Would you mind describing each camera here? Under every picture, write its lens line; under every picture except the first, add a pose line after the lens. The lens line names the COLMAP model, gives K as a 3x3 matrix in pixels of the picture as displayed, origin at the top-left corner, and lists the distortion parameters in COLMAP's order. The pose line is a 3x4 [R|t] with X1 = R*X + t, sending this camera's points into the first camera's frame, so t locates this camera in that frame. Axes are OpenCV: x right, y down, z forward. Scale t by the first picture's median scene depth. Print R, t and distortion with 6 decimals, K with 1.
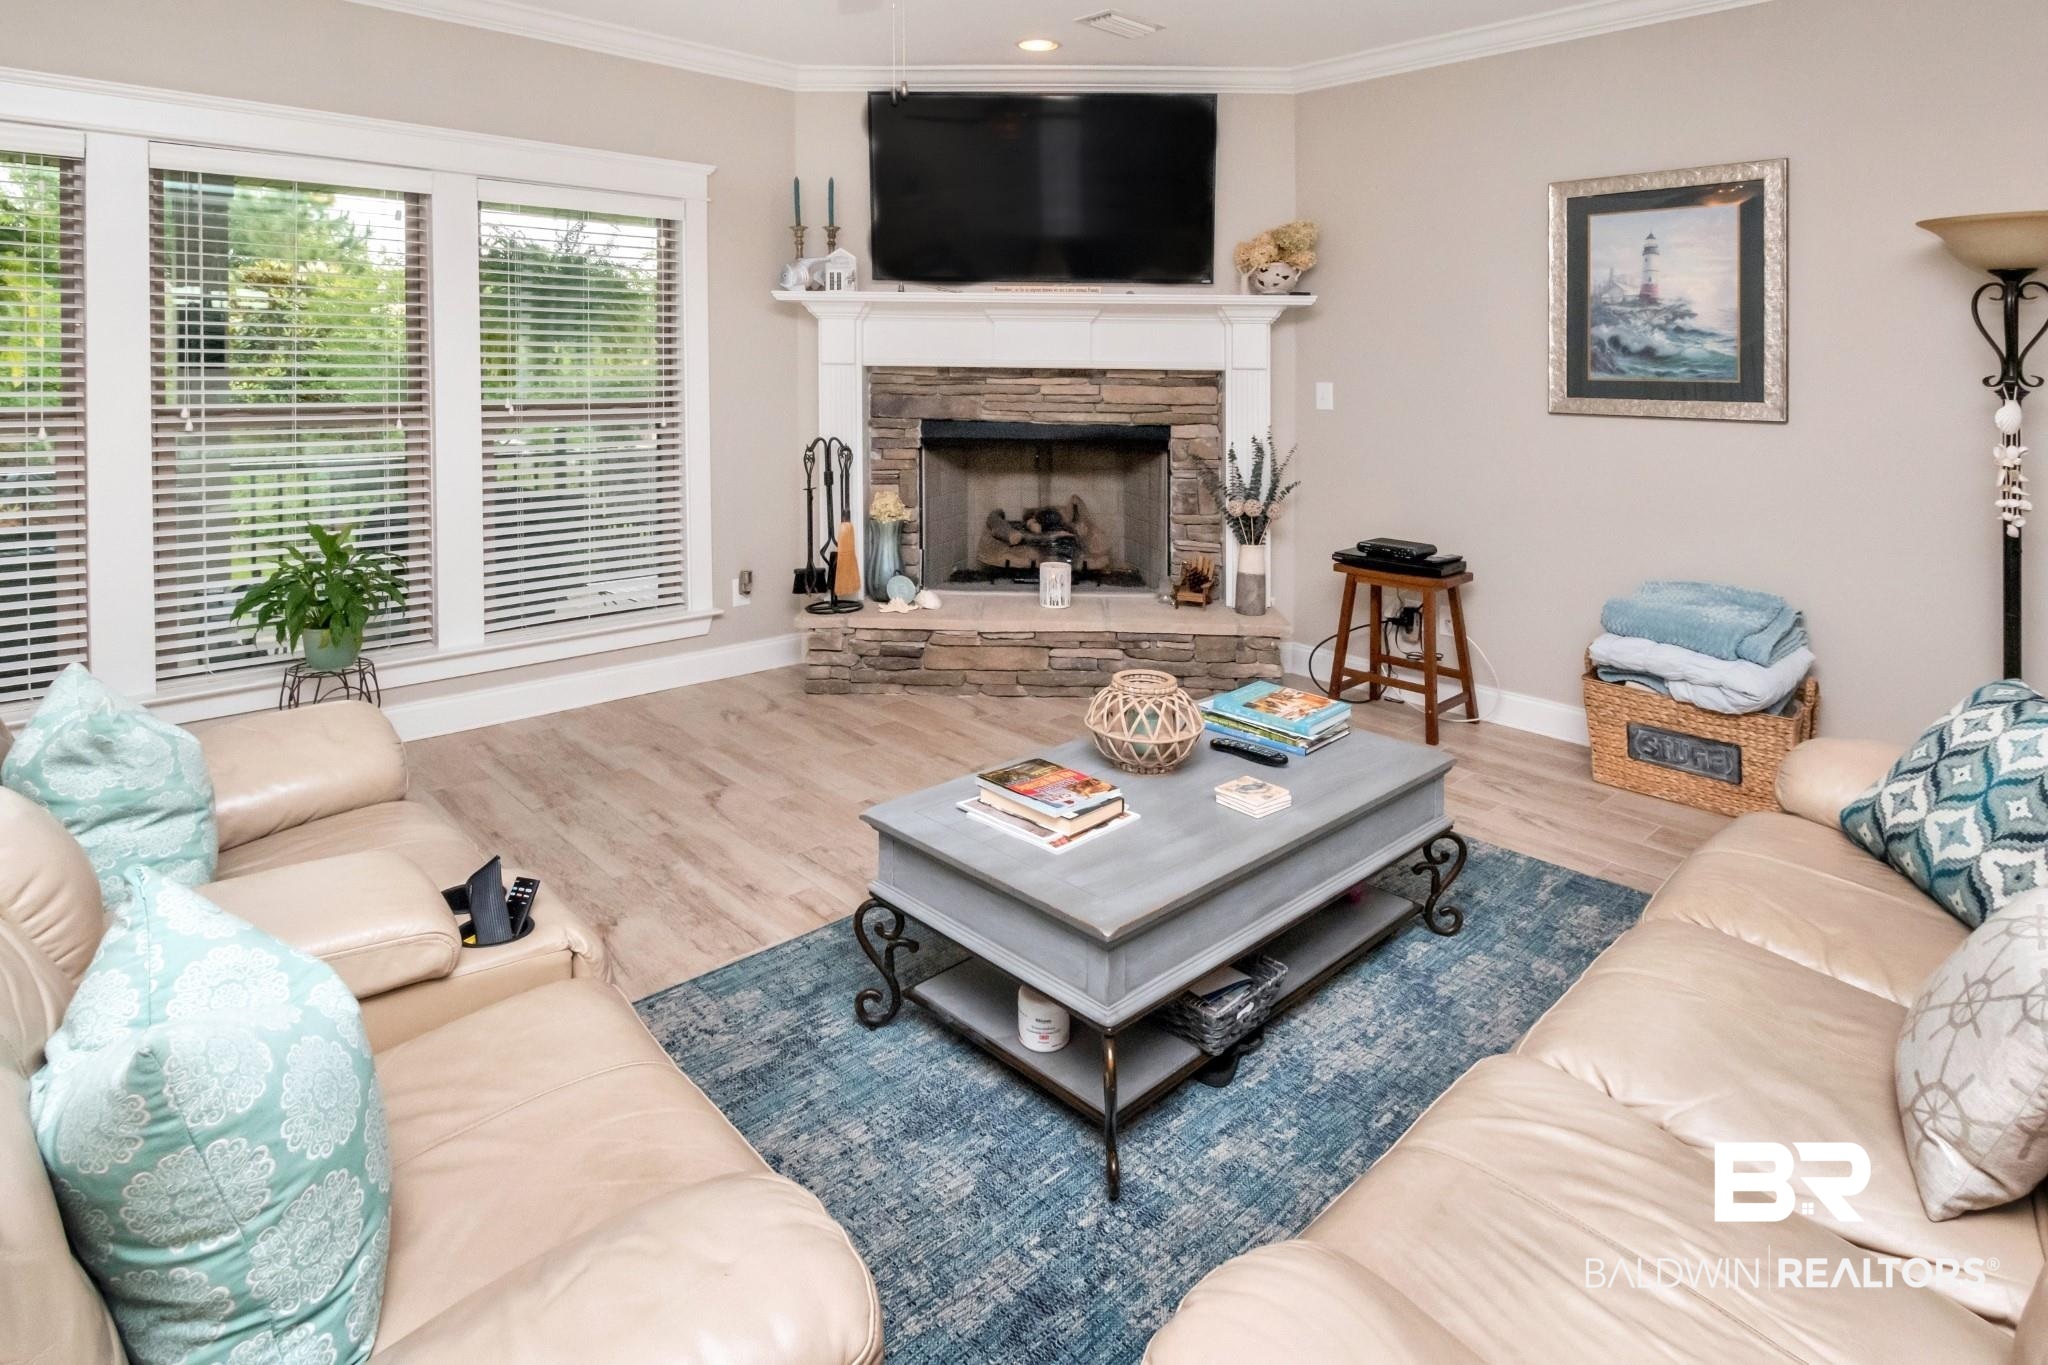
lens RADIAL K [[978.7, 0, 1027.1], [0, 978.7, 510.3], [0, 0, 1]] dist [-0.000863, -0.000435]
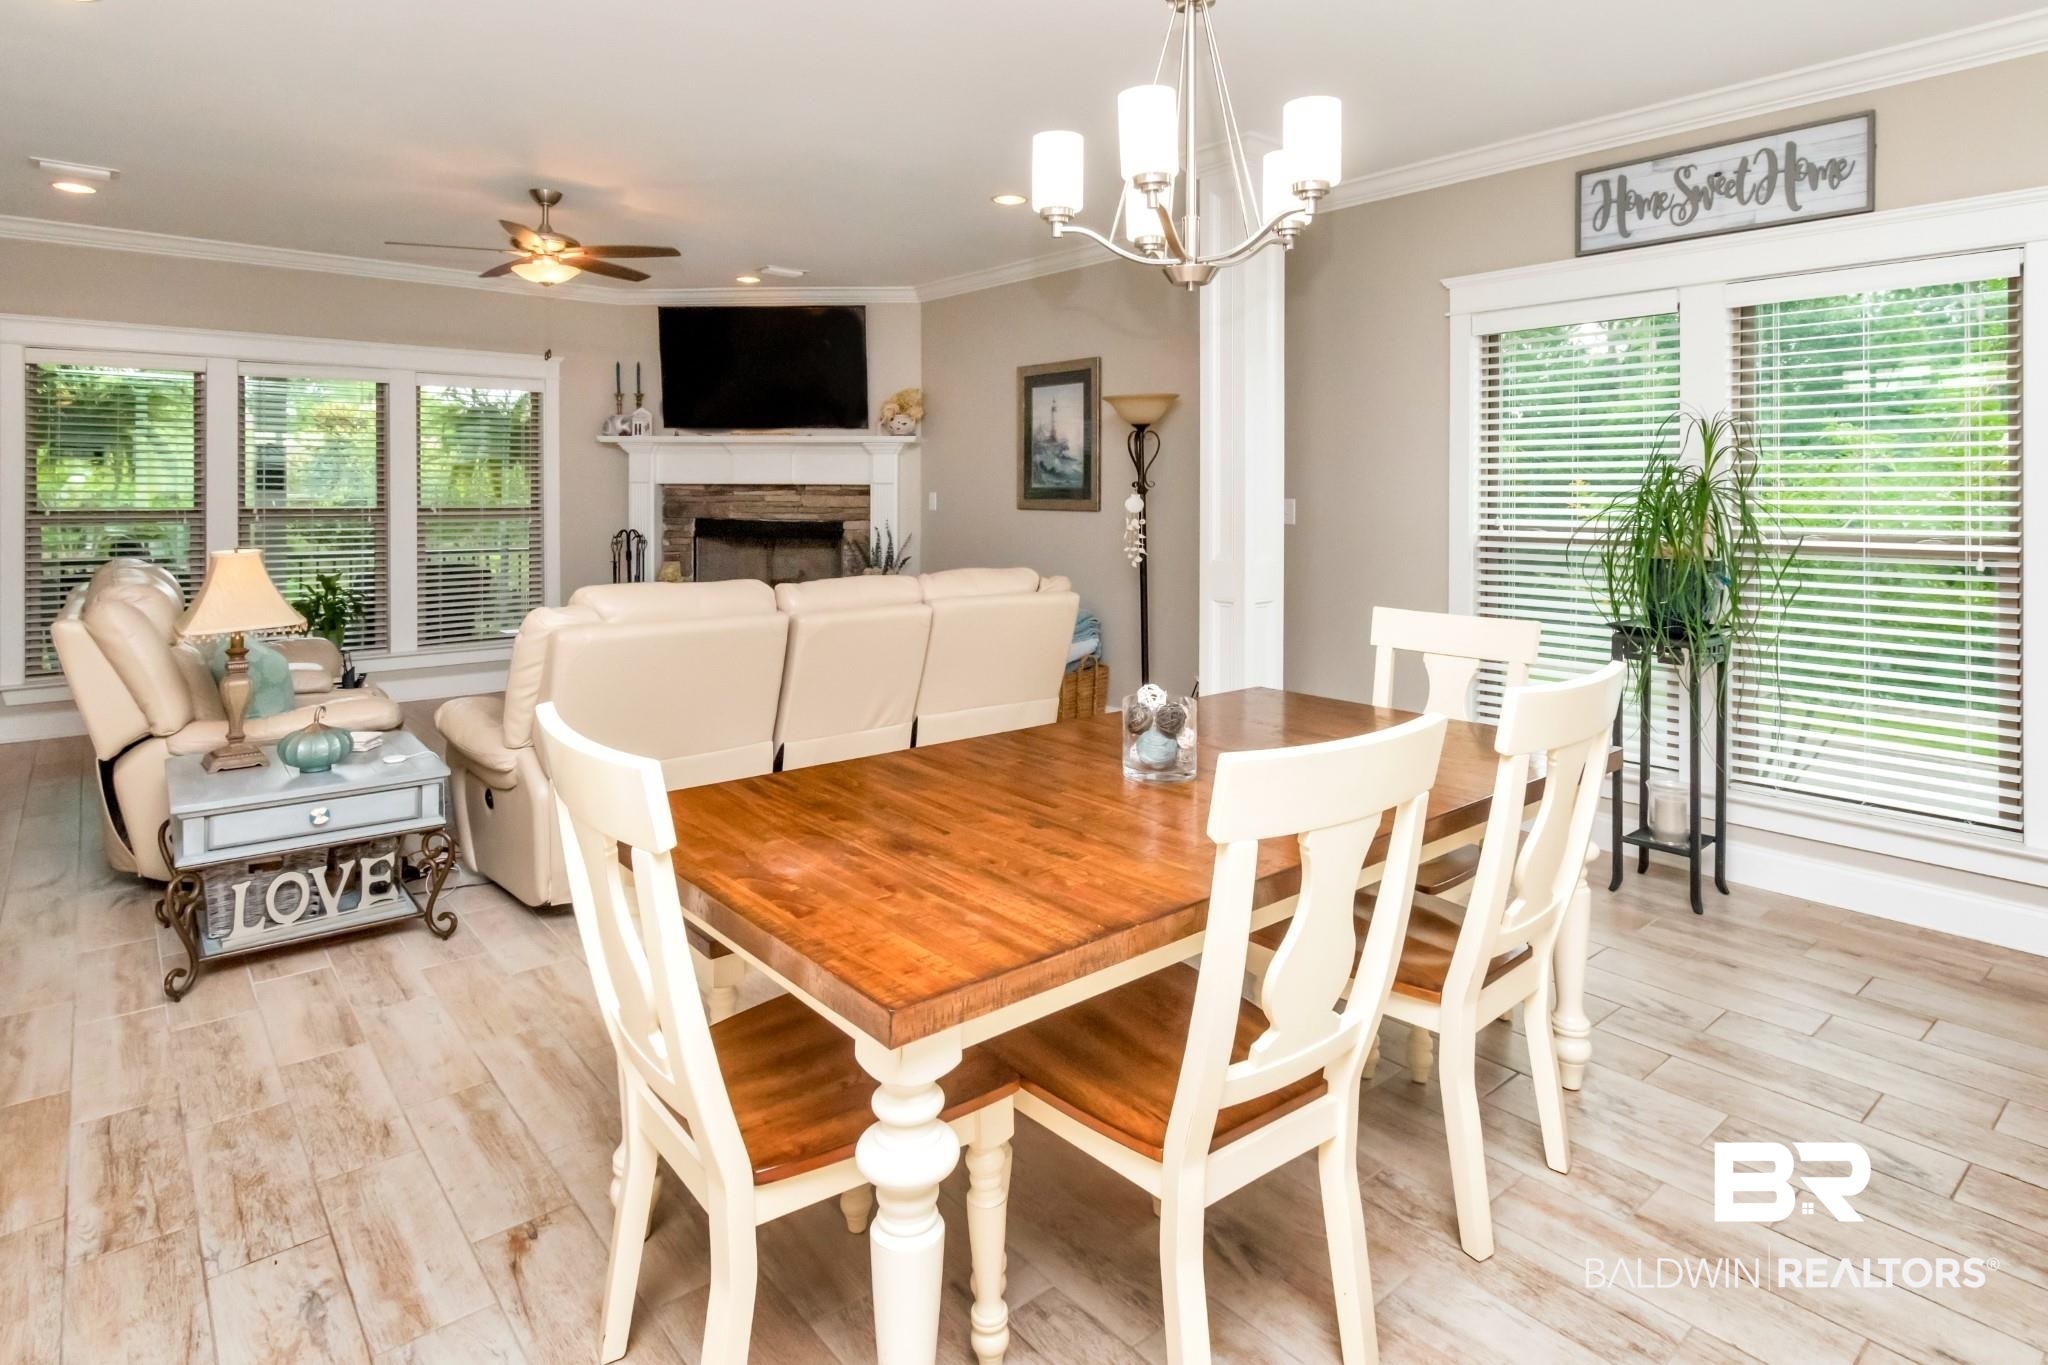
lens RADIAL K [[1090.0, 0, 1024.0], [0, 1090.0, 682.5], [0, 0, 1]] dist [0.000054, -0.003290]
pose [[0.993583, 0.013128, -0.112341, 0.623946], [-0.010136, 0.999580, 0.027163, 0.117470], [0.112650, -0.025850, 0.993298, -0.676737]]
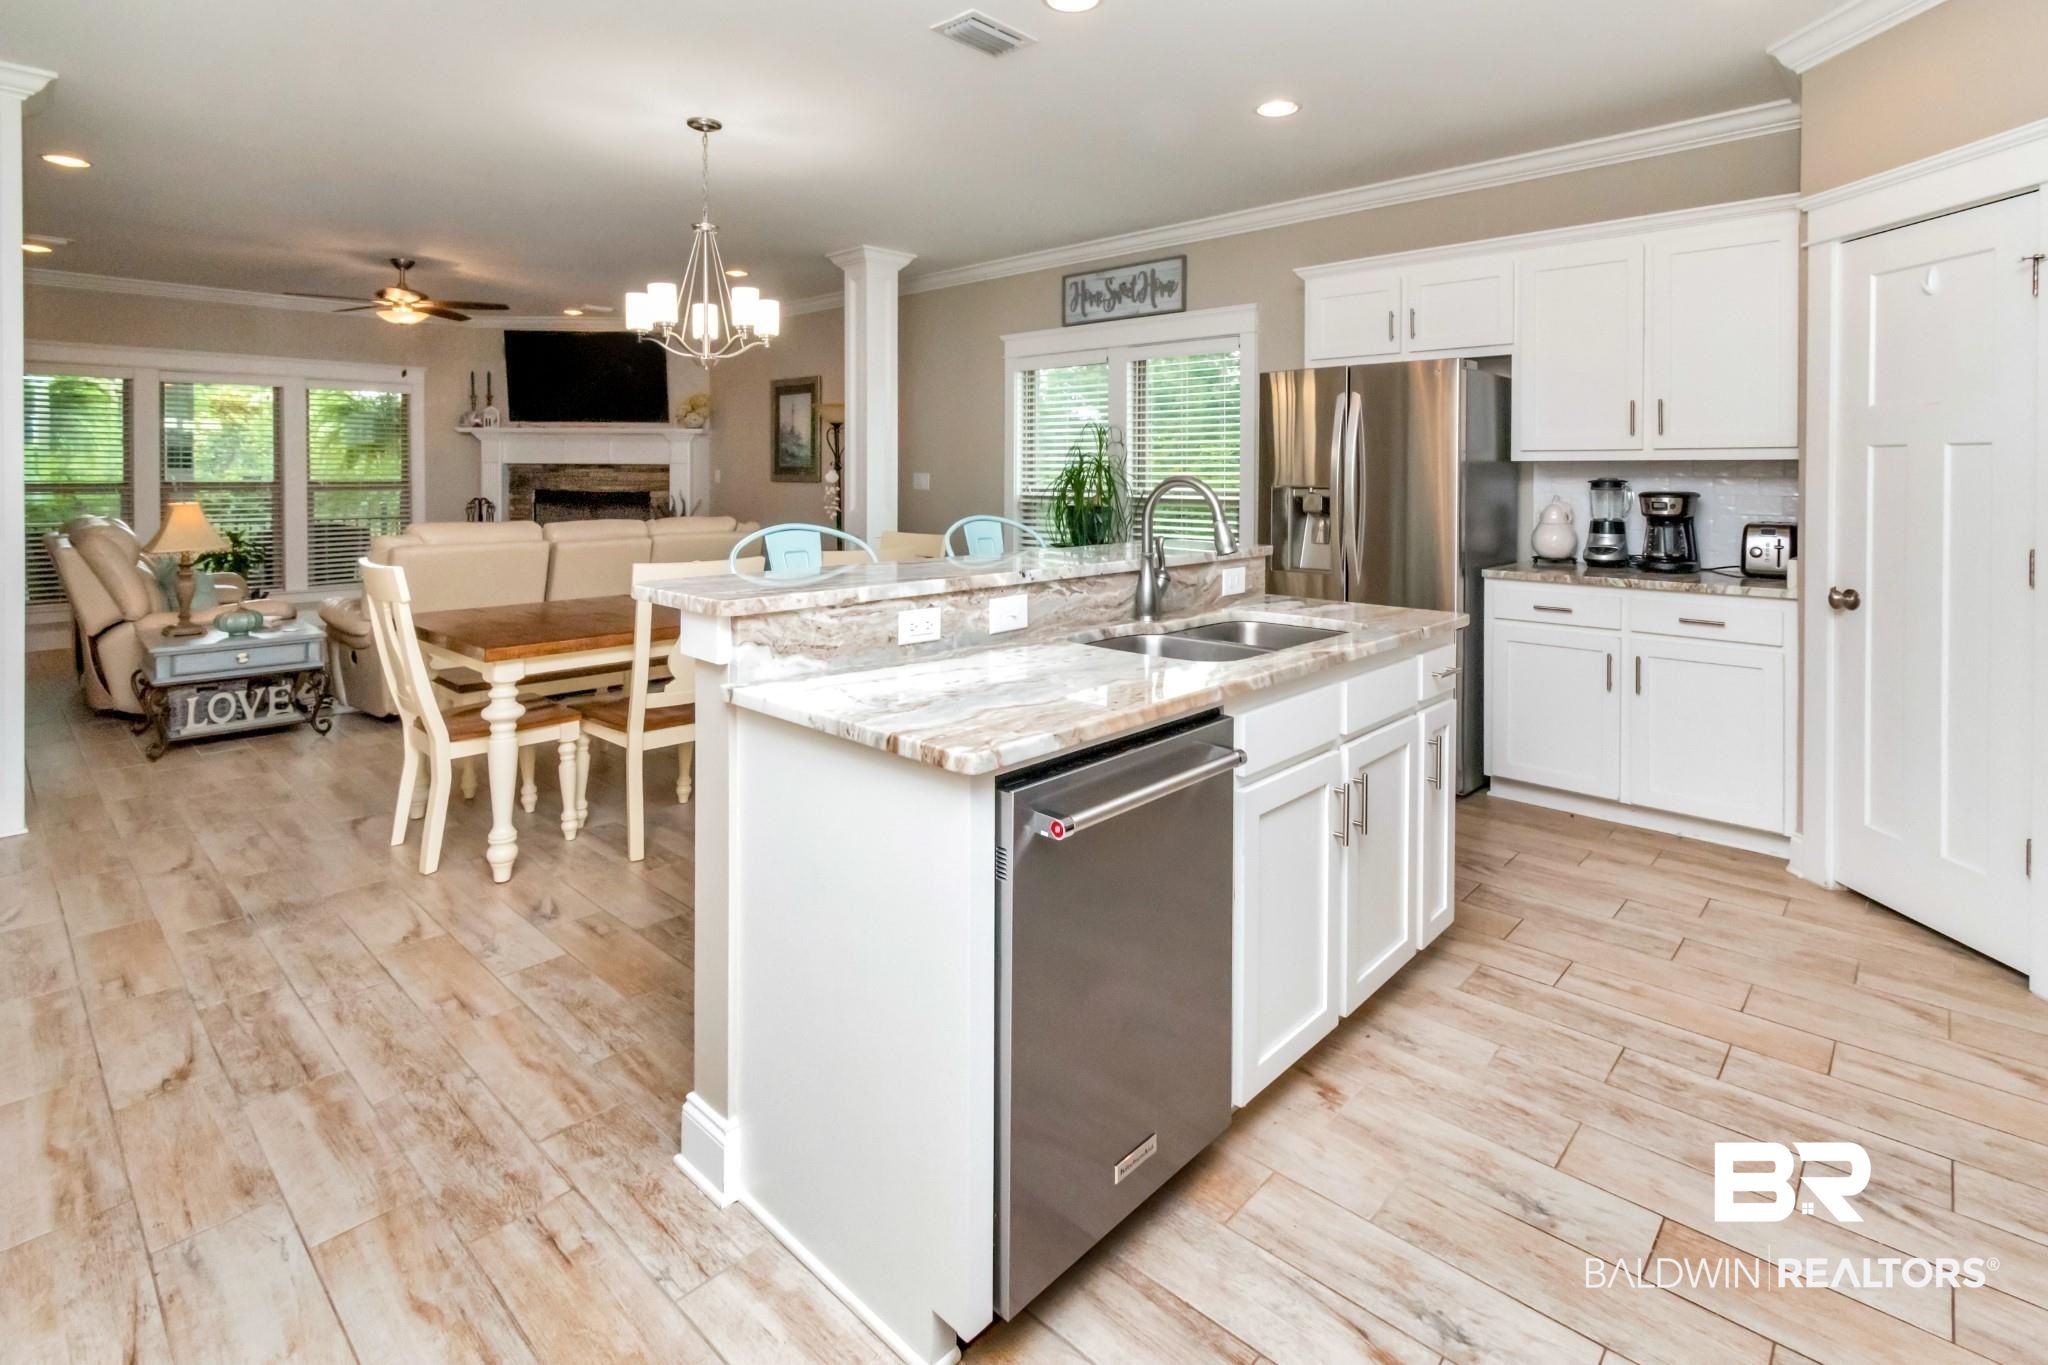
lens RADIAL K [[976.3, 0, 1023.5], [0, 976.3, 617.9], [0, 0, 1]] dist [-0.002805, 0.000040]
pose [[0.999910, -0.008051, 0.010688, 0.909702], [0.008028, 0.999965, 0.002237, 0.182402], [-0.010706, -0.002151, 0.999940, -1.069076]]
